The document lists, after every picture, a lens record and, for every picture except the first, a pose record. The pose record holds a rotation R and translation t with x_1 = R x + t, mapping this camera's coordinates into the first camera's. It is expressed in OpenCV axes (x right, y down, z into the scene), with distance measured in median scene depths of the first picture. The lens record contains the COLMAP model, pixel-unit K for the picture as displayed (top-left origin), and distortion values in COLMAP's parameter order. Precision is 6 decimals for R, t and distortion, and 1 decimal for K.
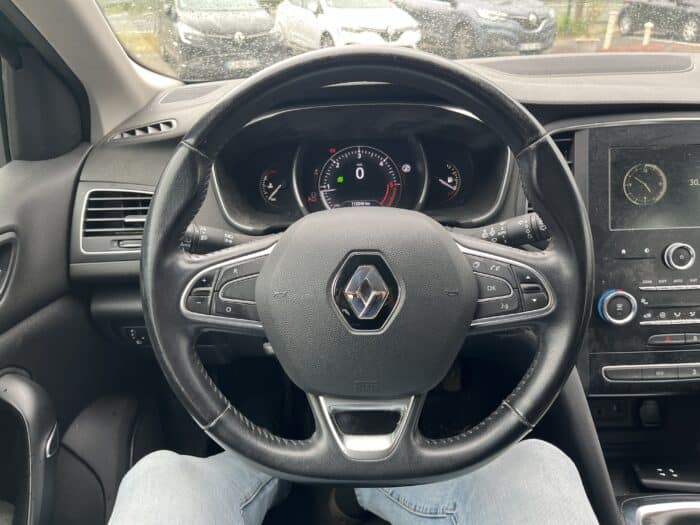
lens RADIAL K [[530.9, 0, 361.8], [0, 530.9, 265.1], [0, 0, 1]] dist [0.067664, -0.094111]
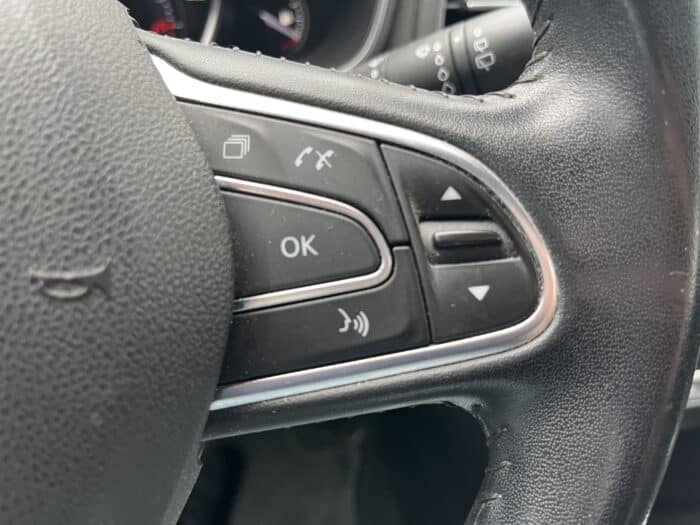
lens RADIAL K [[530.9, 0, 346.0], [0, 530.9, 268.5], [0, 0, 1]] dist [0.067664, -0.094111]
pose [[0.990399, -0.044039, 0.131038, 0.234427], [0.029651, 0.993512, 0.109792, 0.028142], [-0.135023, -0.104853, 0.985279, 0.774090]]
